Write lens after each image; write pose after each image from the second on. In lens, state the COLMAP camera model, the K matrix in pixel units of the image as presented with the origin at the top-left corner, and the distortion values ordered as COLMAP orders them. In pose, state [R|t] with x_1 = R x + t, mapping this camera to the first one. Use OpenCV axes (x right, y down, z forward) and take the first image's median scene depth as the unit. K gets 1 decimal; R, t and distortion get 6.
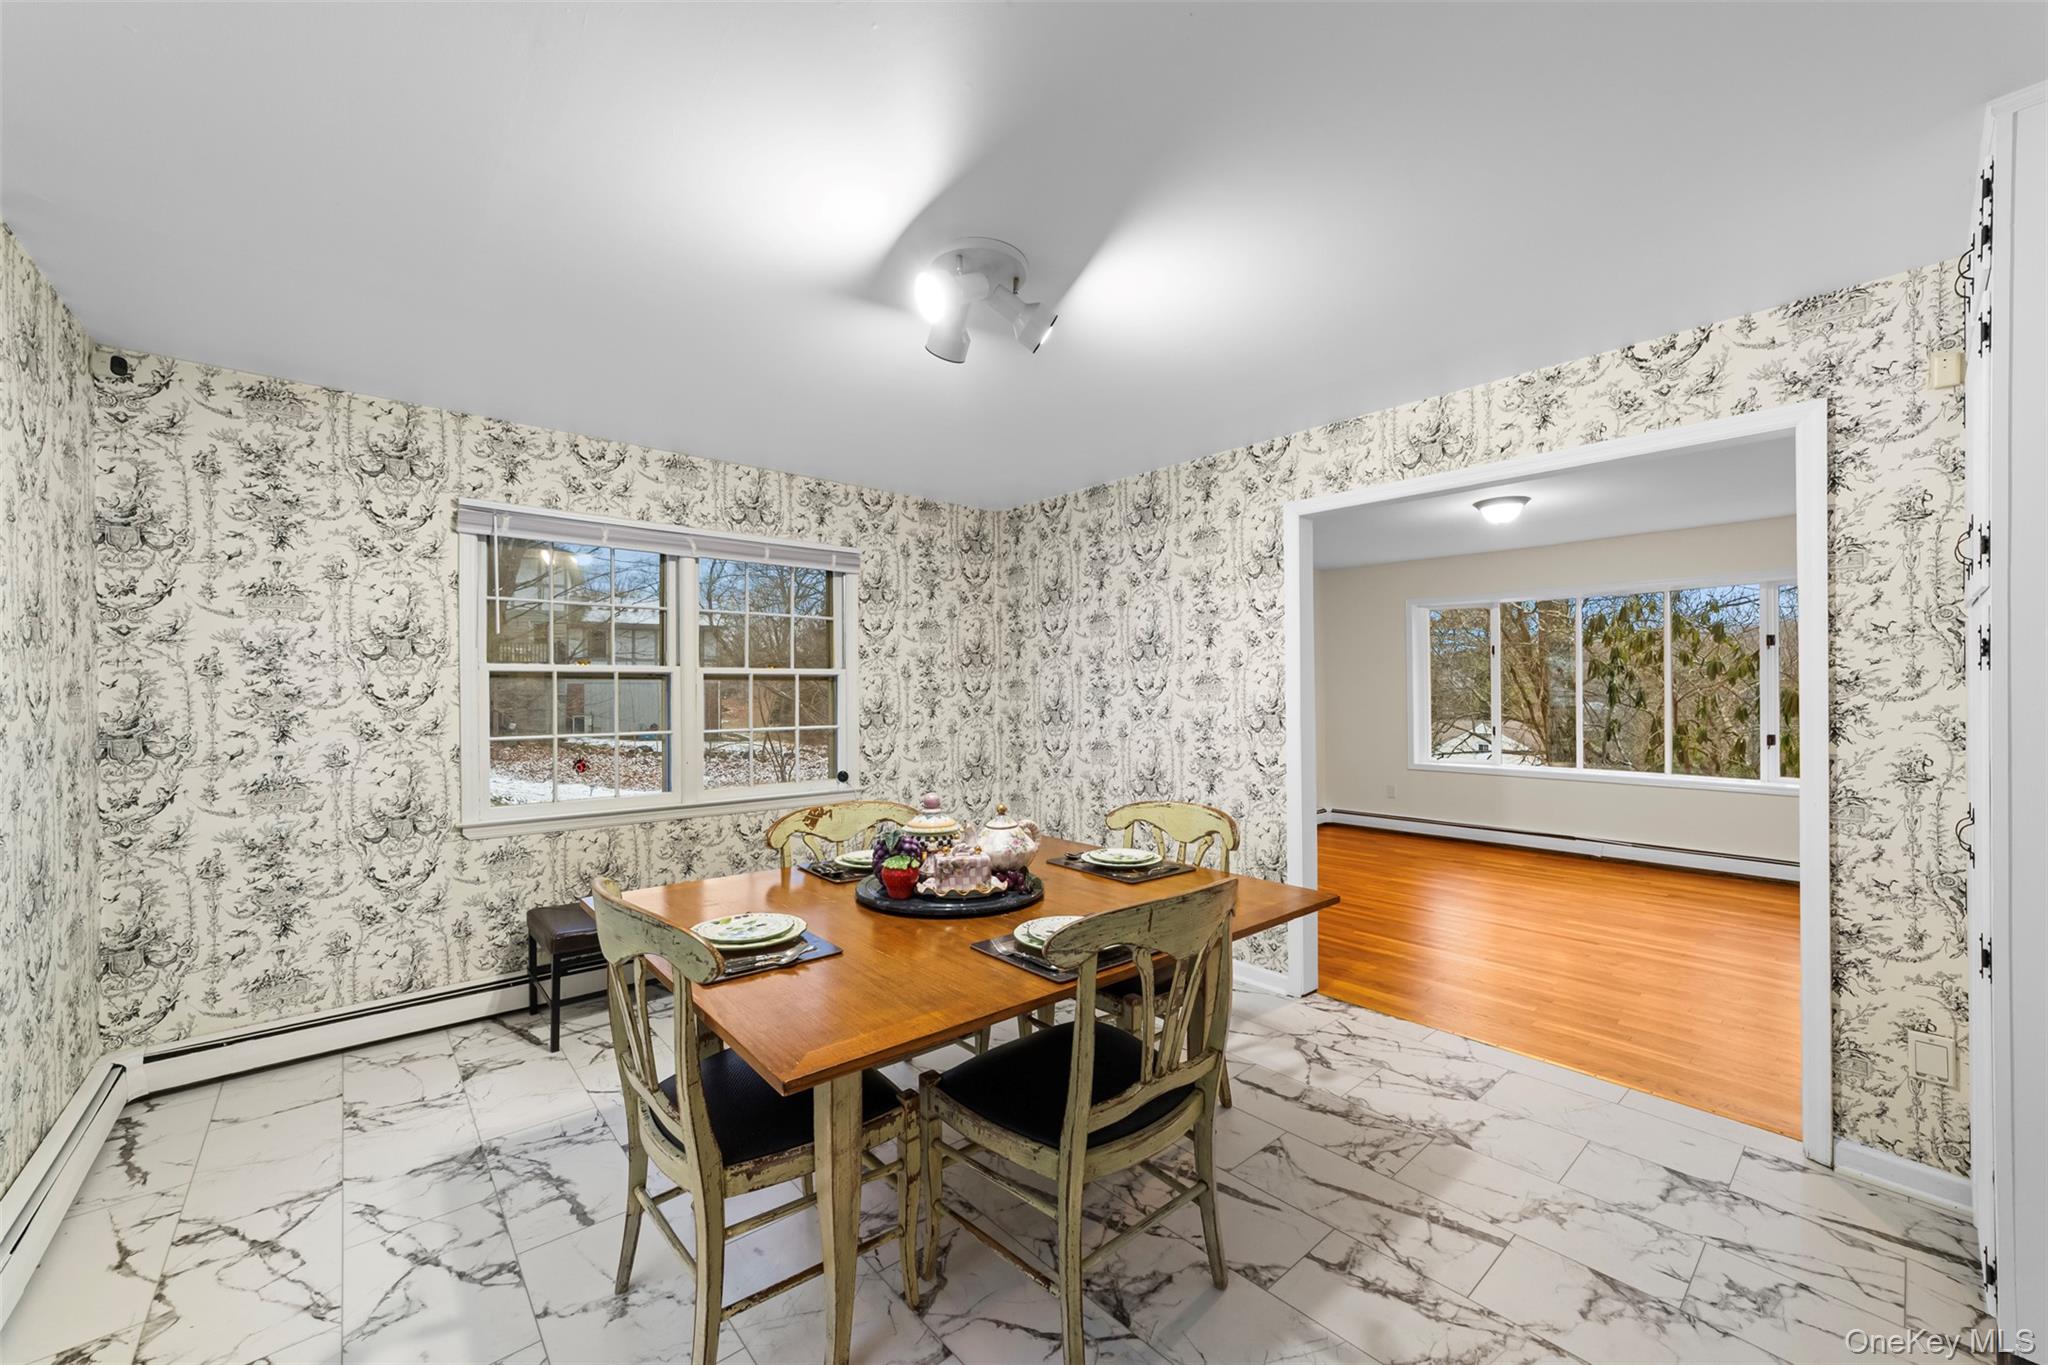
lens RADIAL K [[788.8, 0, 1024.8], [0, 788.8, 691.7], [0, 0, 1]] dist [-0.012948, 0.005521]
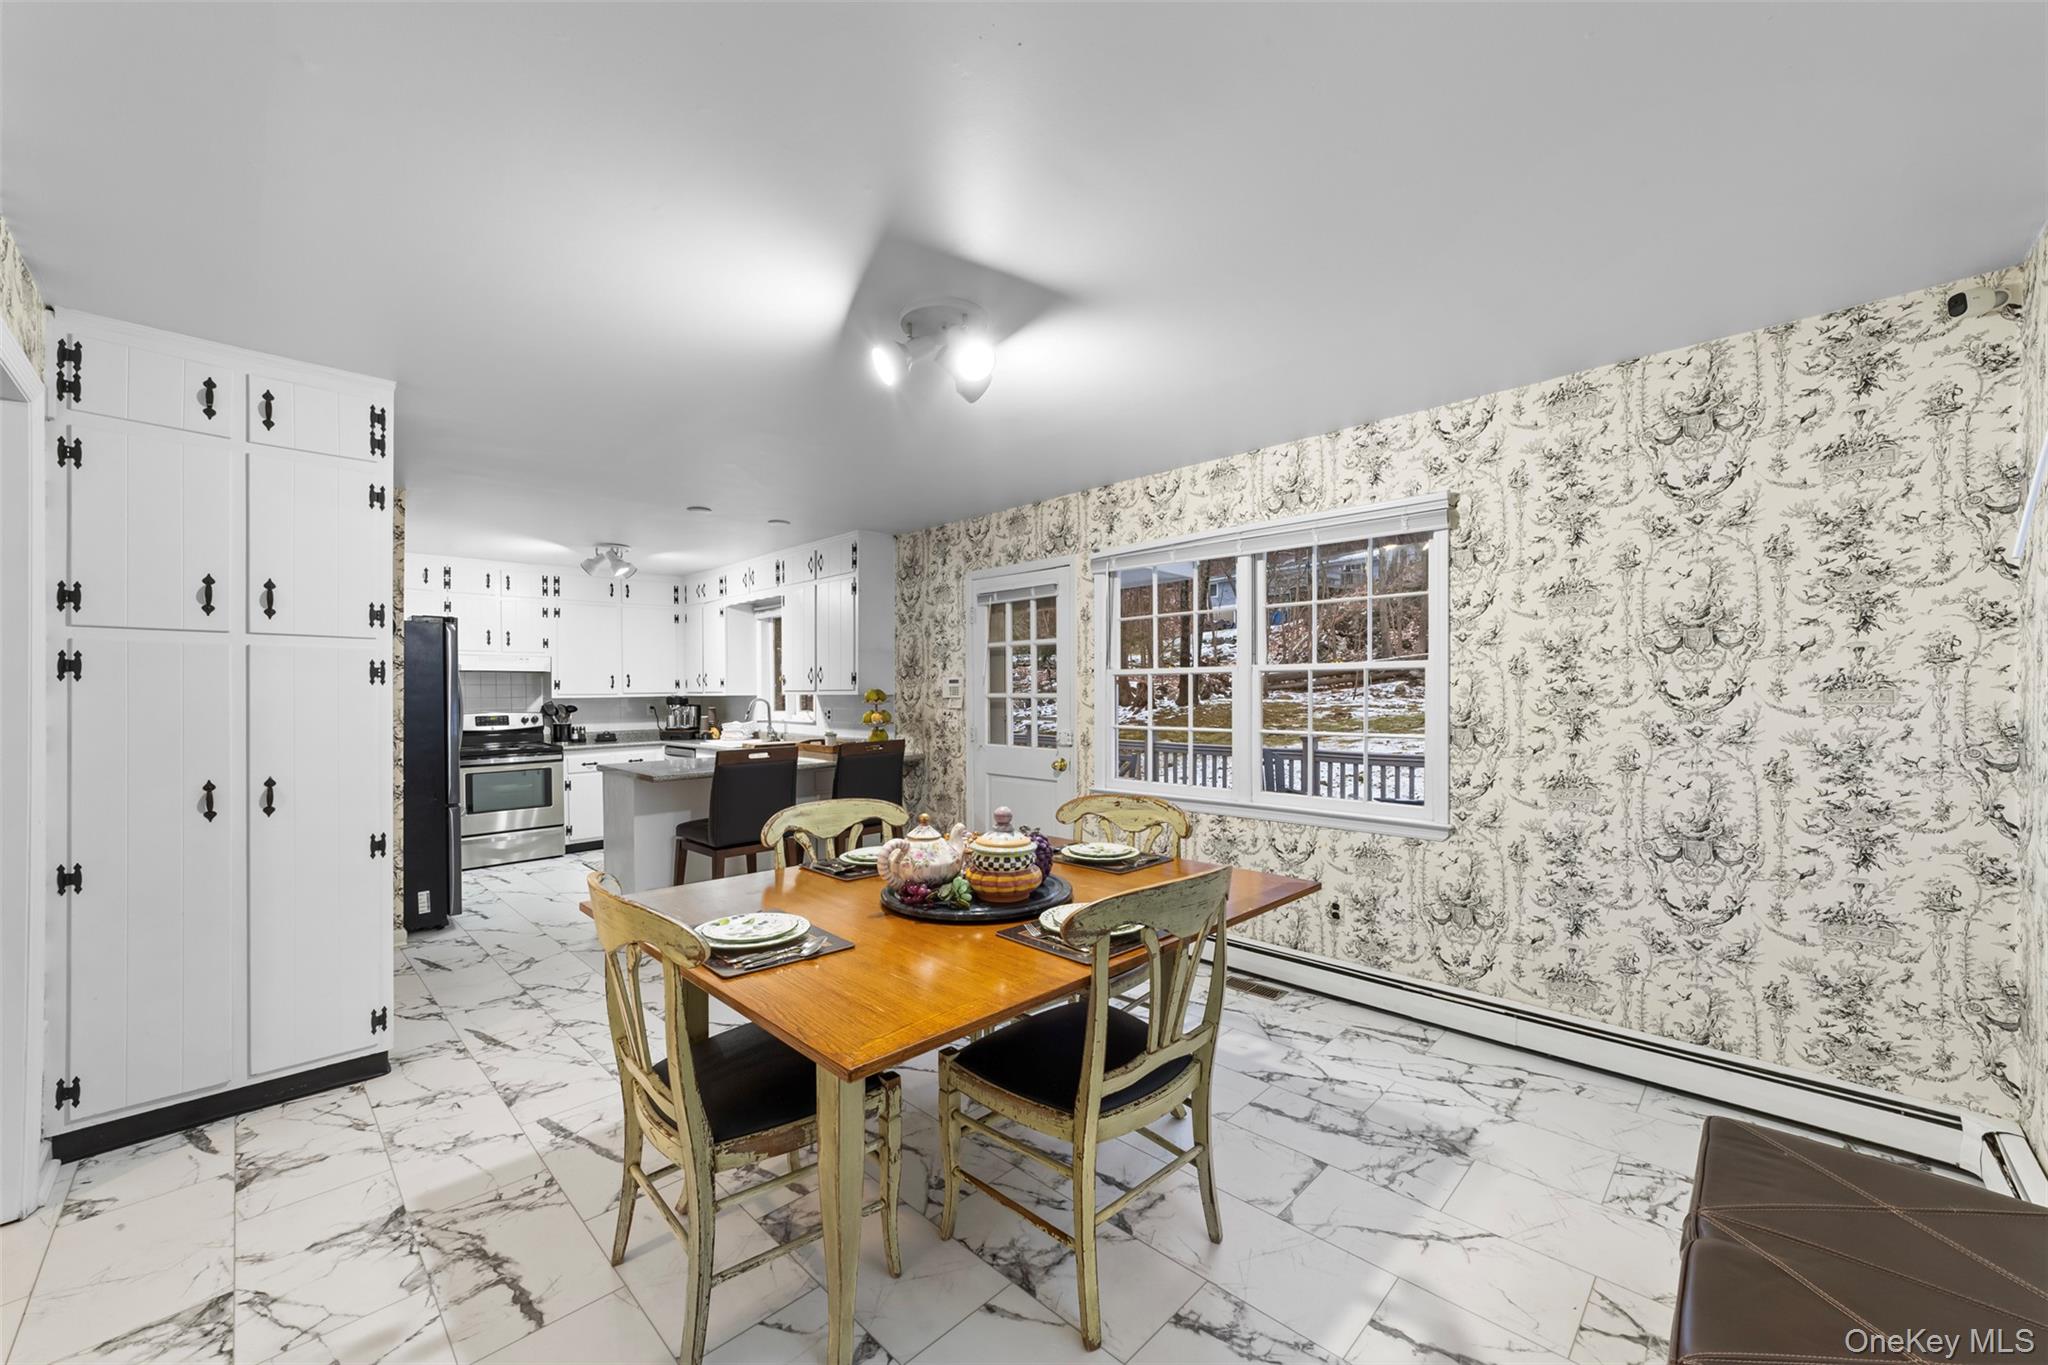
lens RADIAL K [[788.8, 0, 1023.9], [0, 788.8, 696.2], [0, 0, 1]] dist [-0.012948, 0.005521]
pose [[-0.997176, 0.006012, -0.074853, -0.053596], [0.005636, 0.999970, 0.005238, -0.000250], [0.074882, 0.004801, -0.997181, 1.413555]]
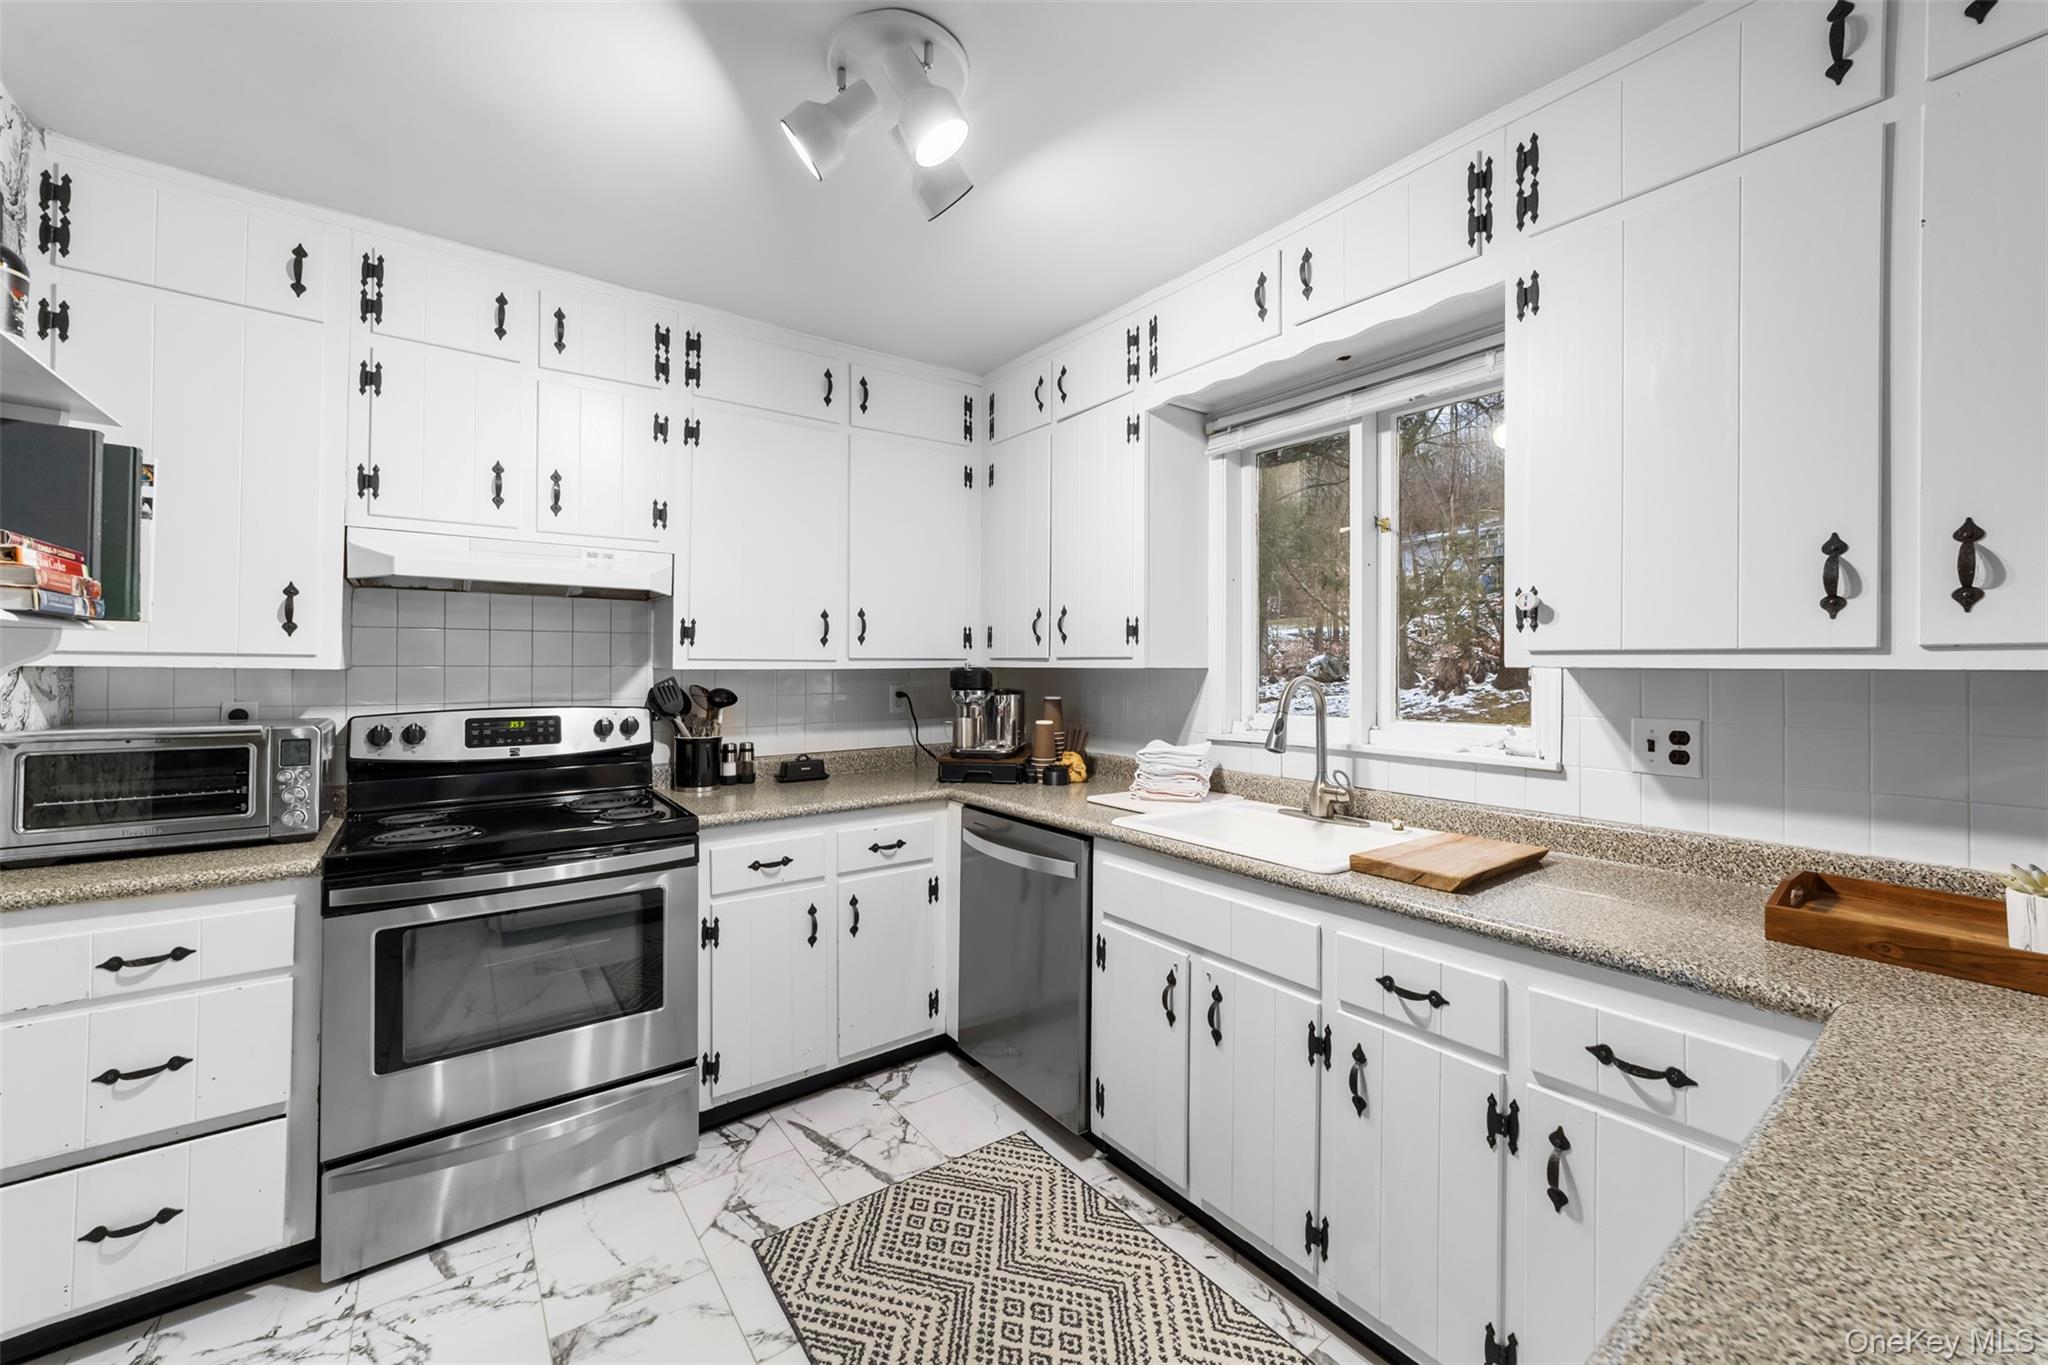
lens RADIAL K [[788.8, 0, 1020.3], [0, 788.8, 655.4], [0, 0, 1]] dist [-0.012948, 0.005521]
pose [[-0.997559, -0.005317, 0.069628, 0.678439], [-0.006452, 0.999850, -0.016089, 0.005819], [-0.069532, -0.016499, -0.997443, -0.076569]]
